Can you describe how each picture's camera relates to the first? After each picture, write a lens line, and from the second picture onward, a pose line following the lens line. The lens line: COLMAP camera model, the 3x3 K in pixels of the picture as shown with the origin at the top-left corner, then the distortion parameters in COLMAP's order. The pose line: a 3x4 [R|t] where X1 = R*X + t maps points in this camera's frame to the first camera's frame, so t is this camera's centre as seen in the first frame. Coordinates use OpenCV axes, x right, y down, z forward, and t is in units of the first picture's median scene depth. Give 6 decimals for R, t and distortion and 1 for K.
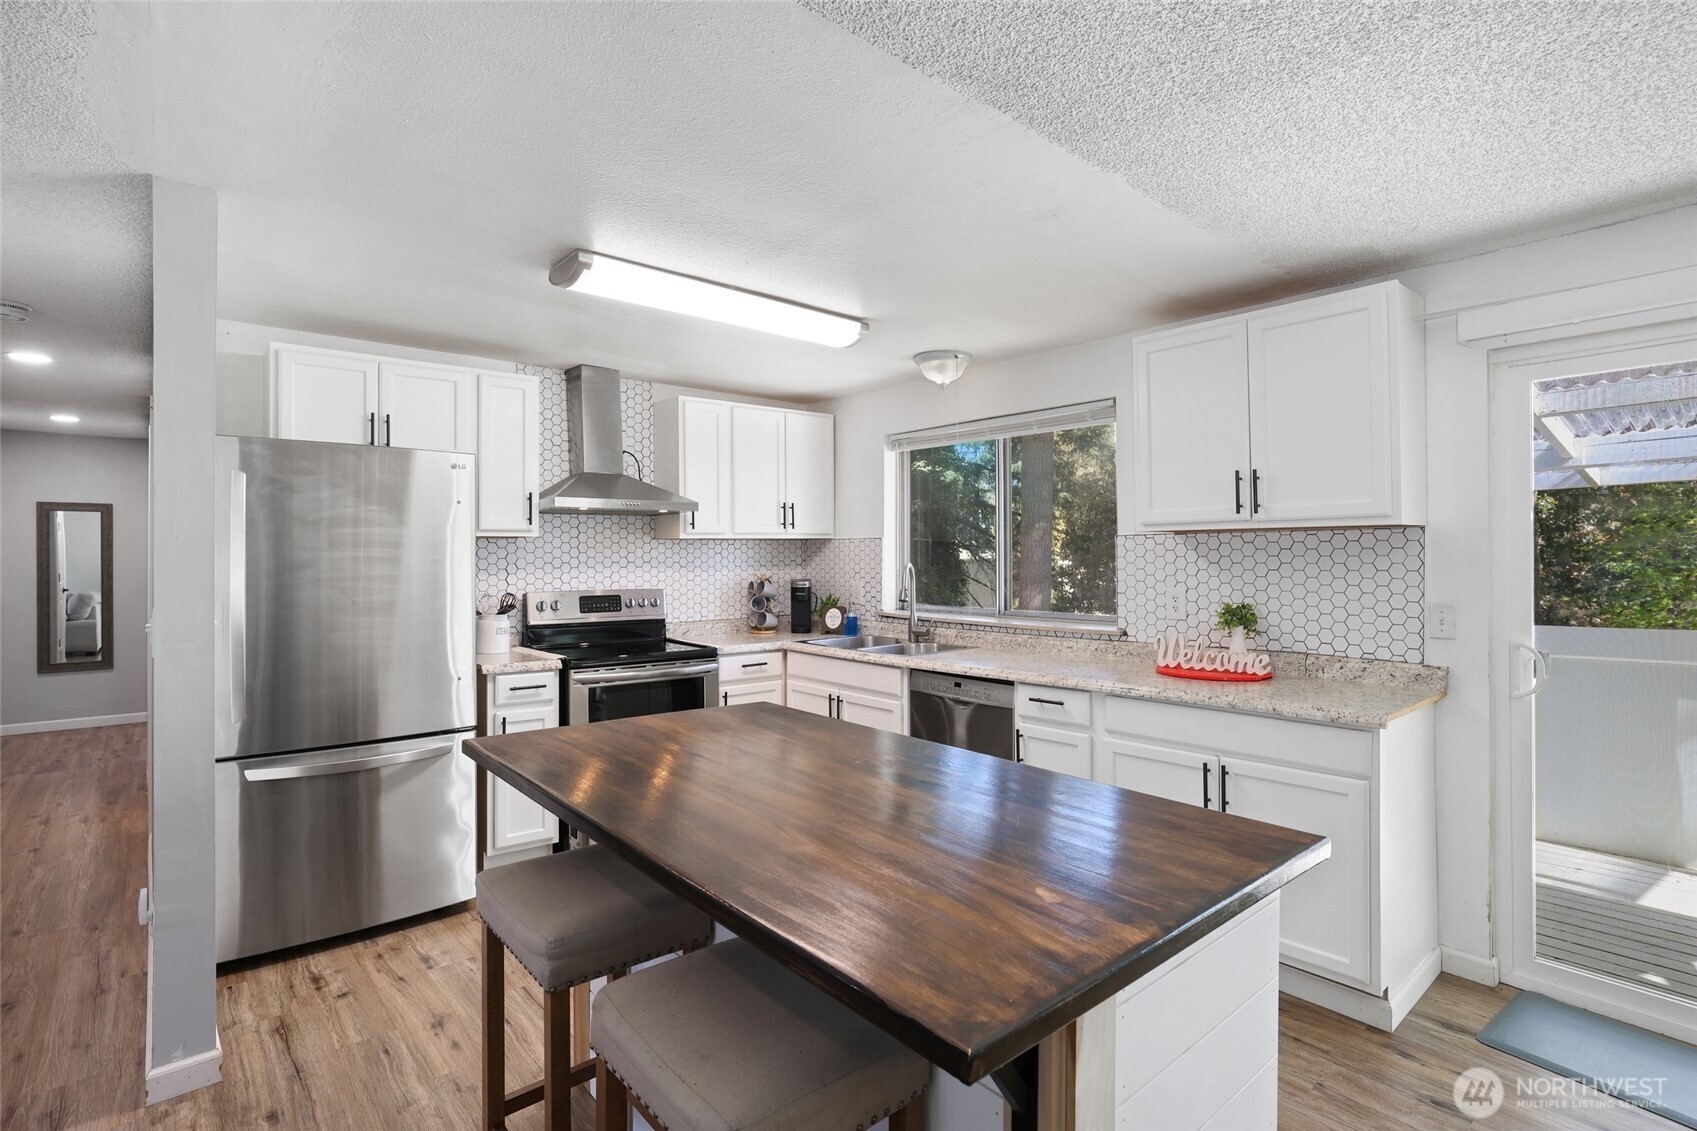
lens RADIAL K [[821.6, 0, 853.2], [0, 821.6, 555.0], [0, 0, 1]] dist [-0.026950, 0.010957]
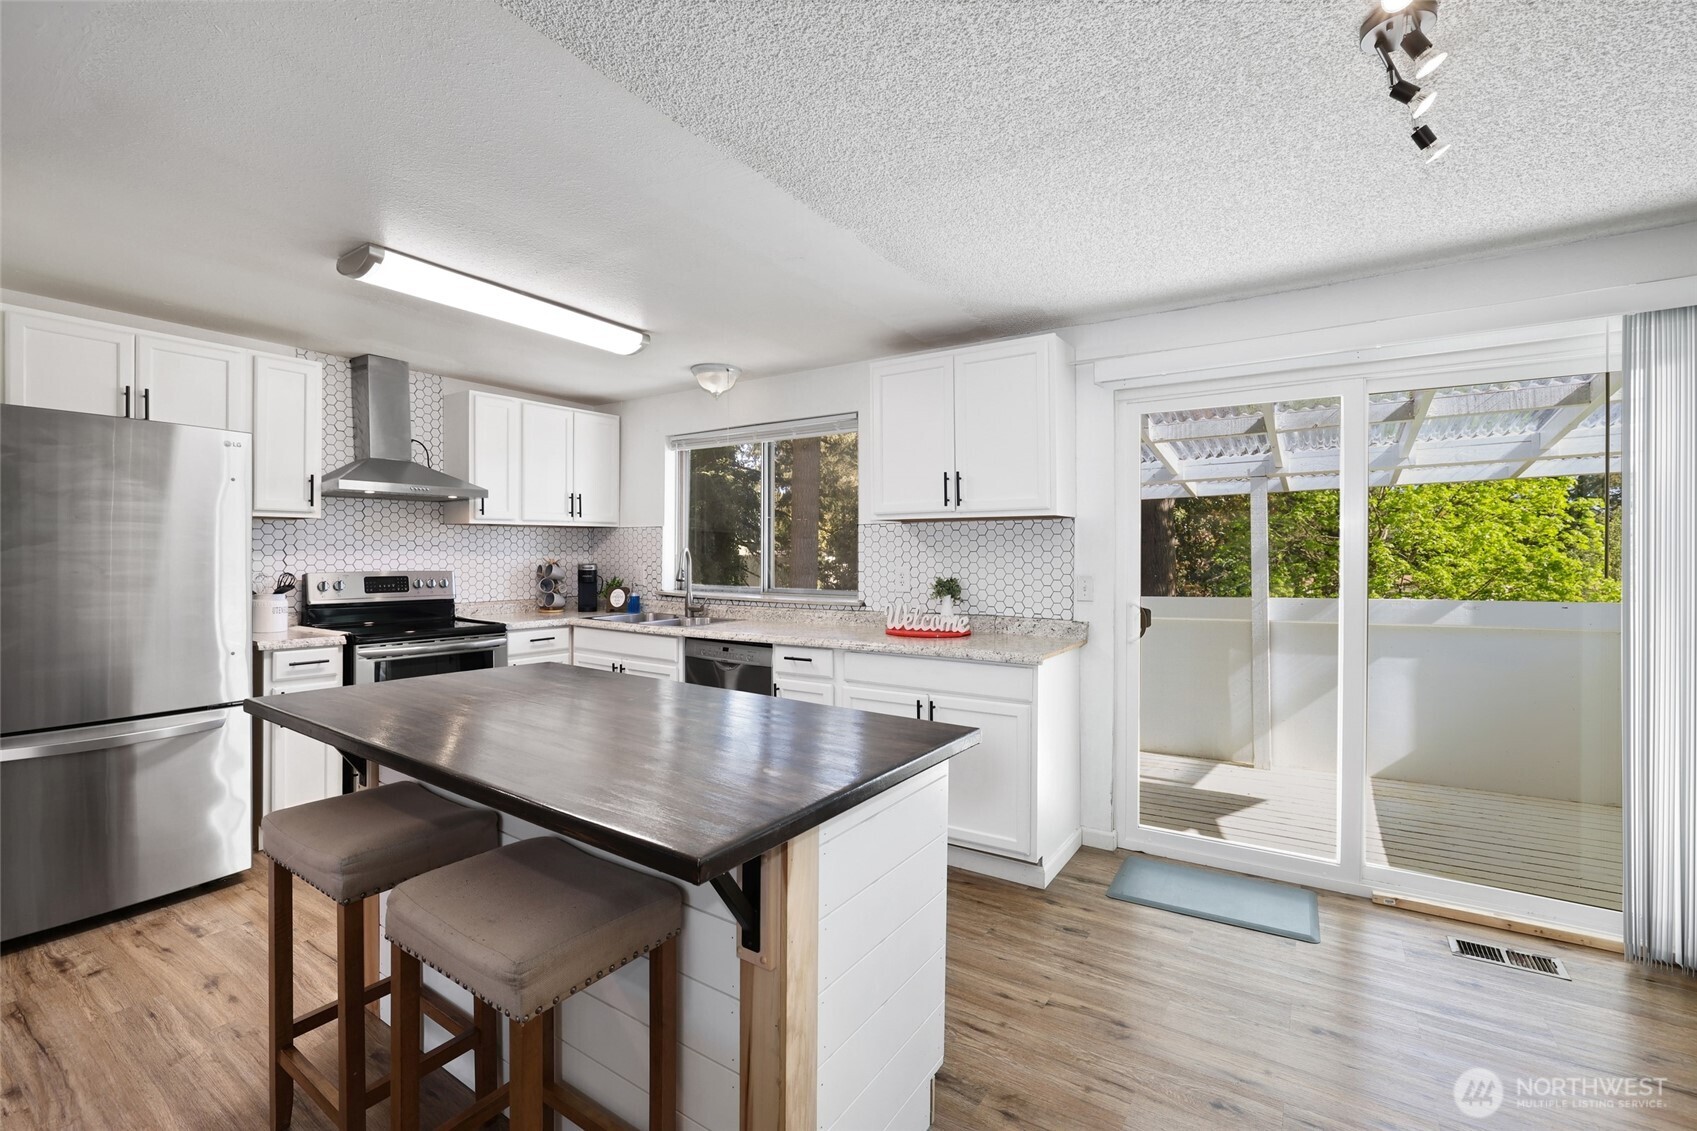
lens RADIAL K [[734.1, 0, 840.6], [0, 734.1, 553.5], [0, 0, 1]] dist [-0.037606, 0.013061]
pose [[0.965138, 0.005858, 0.261675, 0.010503], [-0.006233, 0.999980, 0.000601, 0.020019], [-0.261666, -0.002211, 0.965156, -0.053804]]
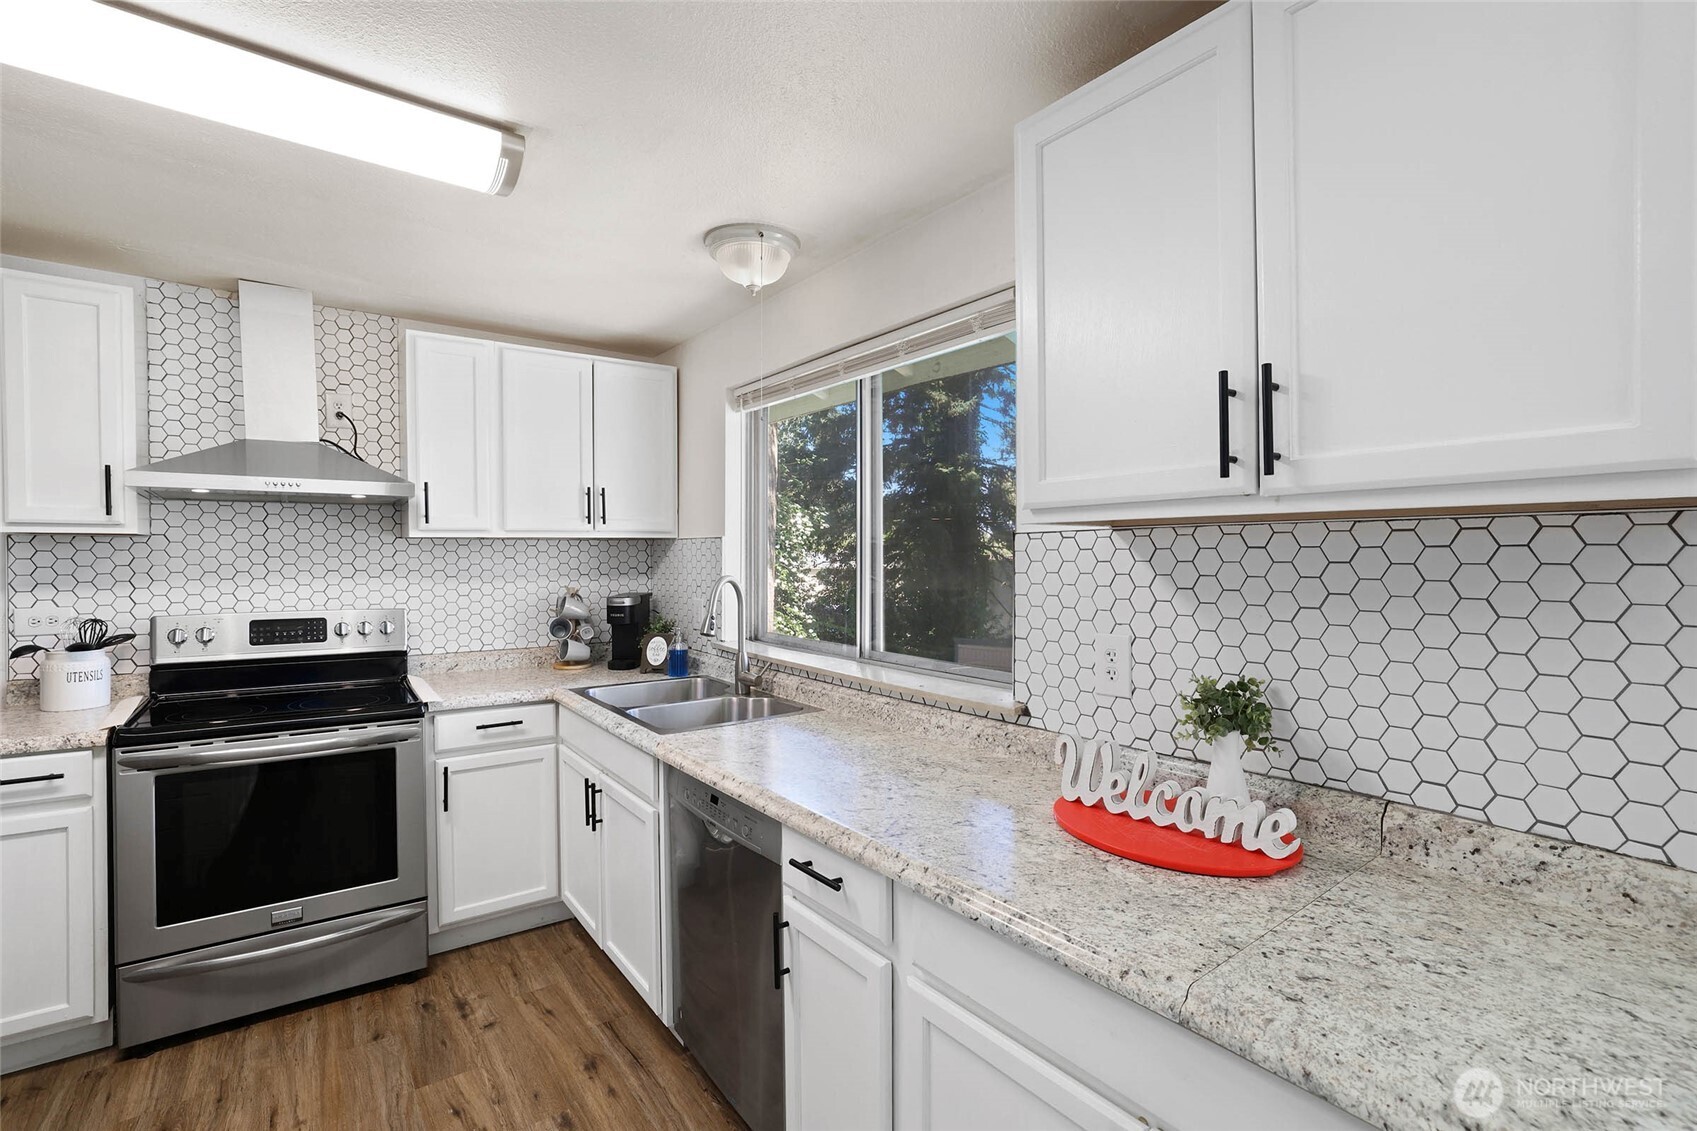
lens RADIAL K [[758.0, 0, 843.9], [0, 758.0, 569.0], [0, 0, 1]] dist [-0.040759, 0.016939]
pose [[0.997166, 0.006299, -0.074974, 0.259311], [-0.004846, 0.999797, 0.019552, -0.009560], [0.075082, -0.019134, 0.996994, 0.511078]]
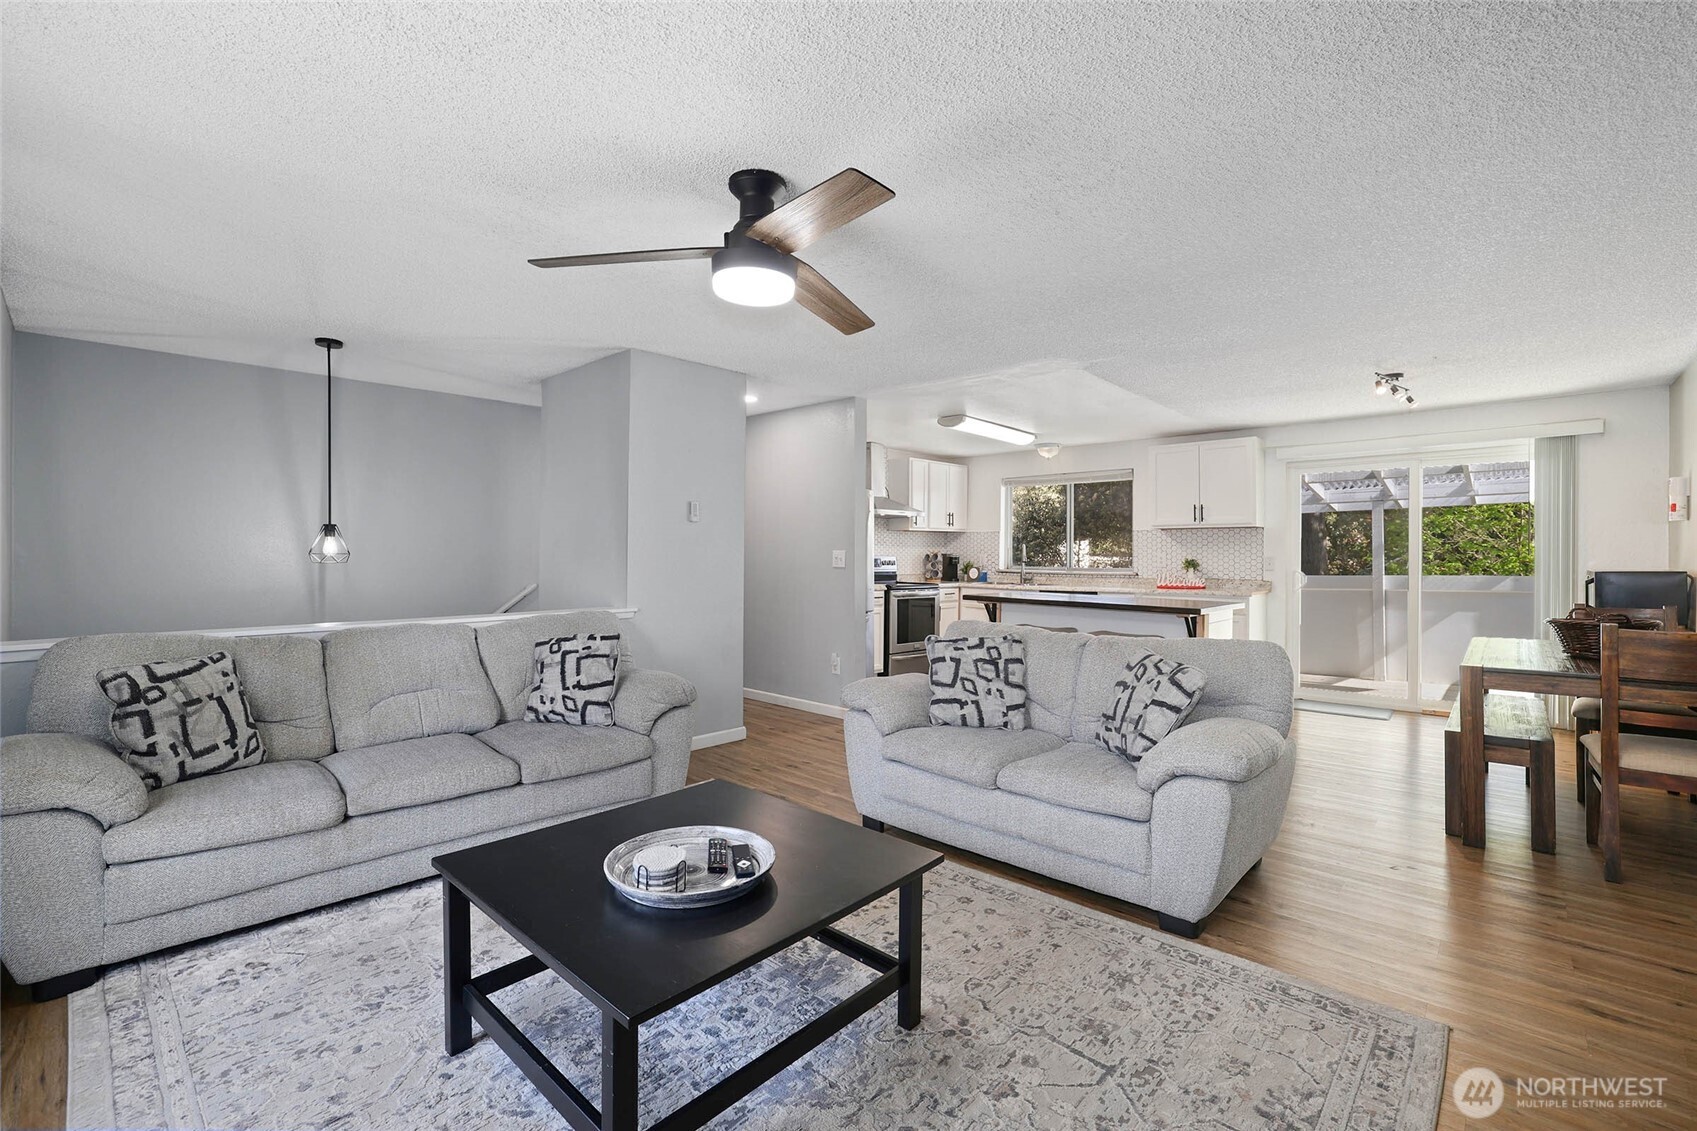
lens RADIAL K [[734.1, 0, 847.7], [0, 734.1, 561.5], [0, 0, 1]] dist [-0.037606, 0.013061]
pose [[0.994376, 0.008345, 0.105574, -0.698575], [-0.009372, 0.999913, 0.009235, 0.051619], [-0.105488, -0.010172, 0.994369, -0.945009]]
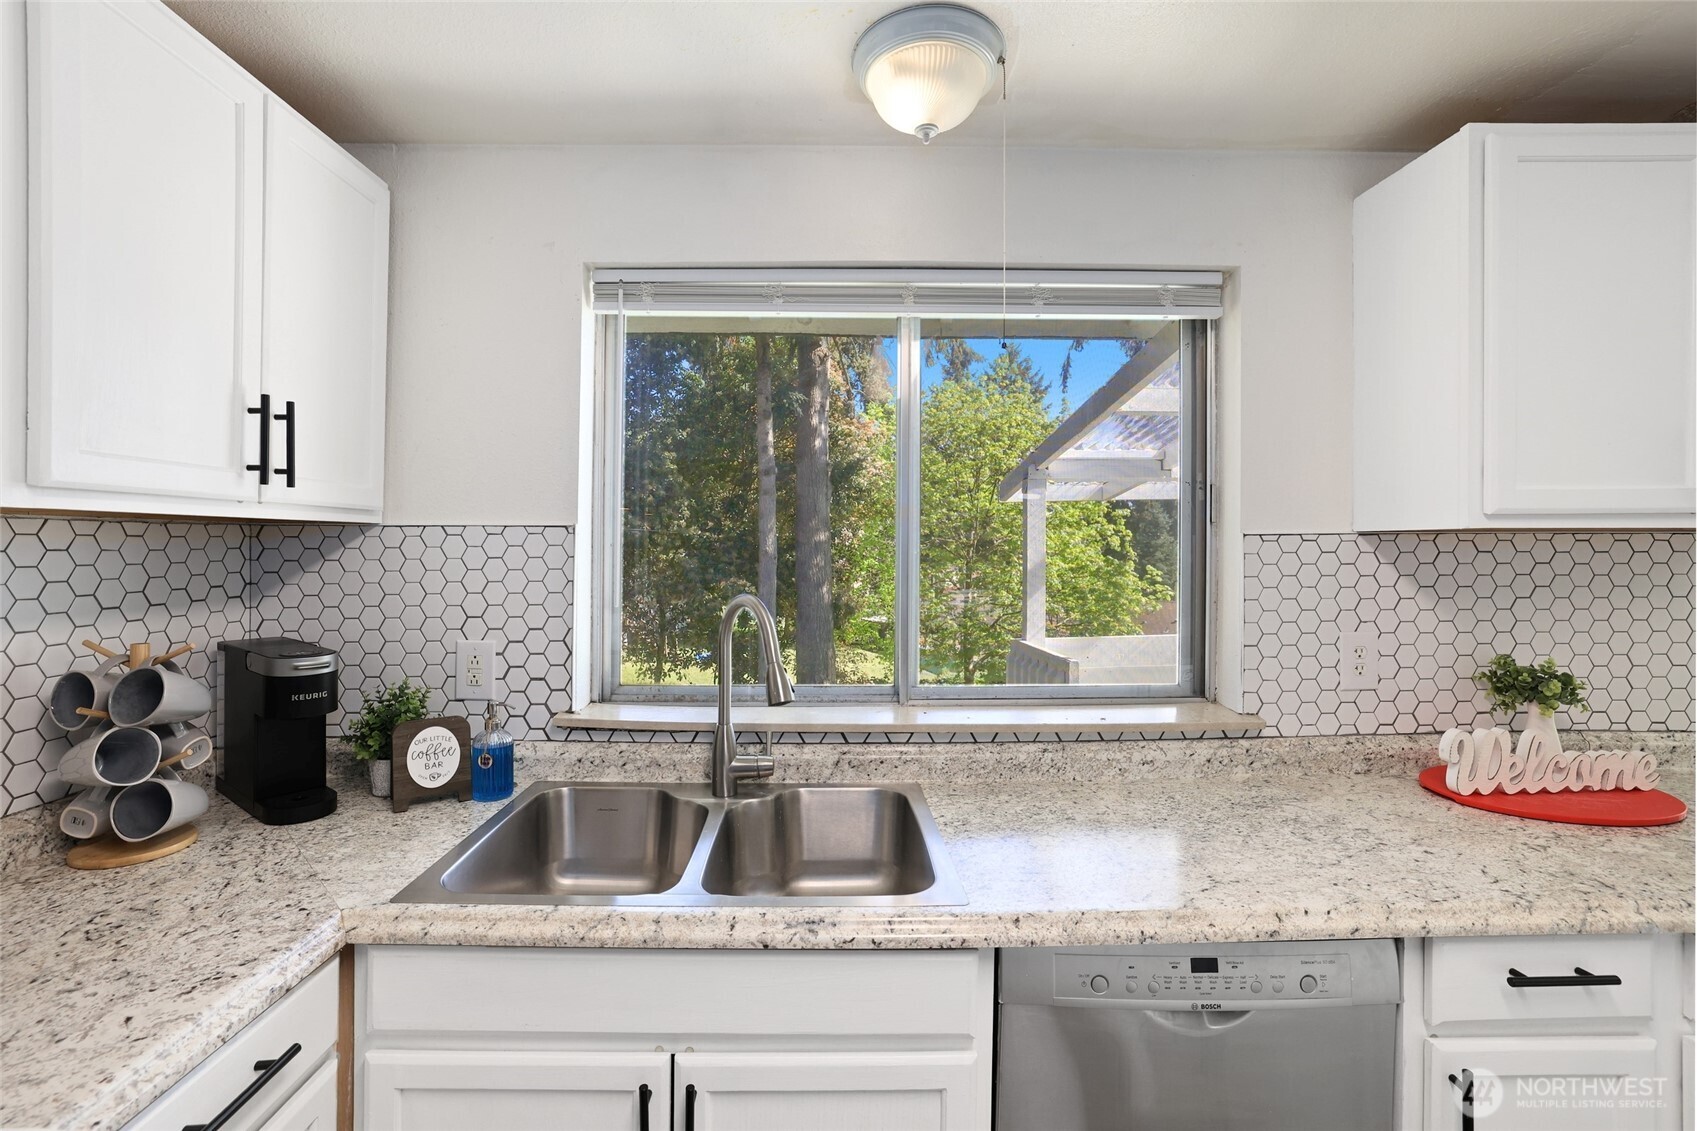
lens RADIAL K [[758.0, 0, 835.9], [0, 758.0, 546.8], [0, 0, 1]] dist [-0.040759, 0.016939]
pose [[0.647826, 0.008090, 0.761746, -0.215500], [-0.004122, 0.999966, -0.007115, -0.012184], [-0.761777, 0.001470, 0.647837, 0.939551]]
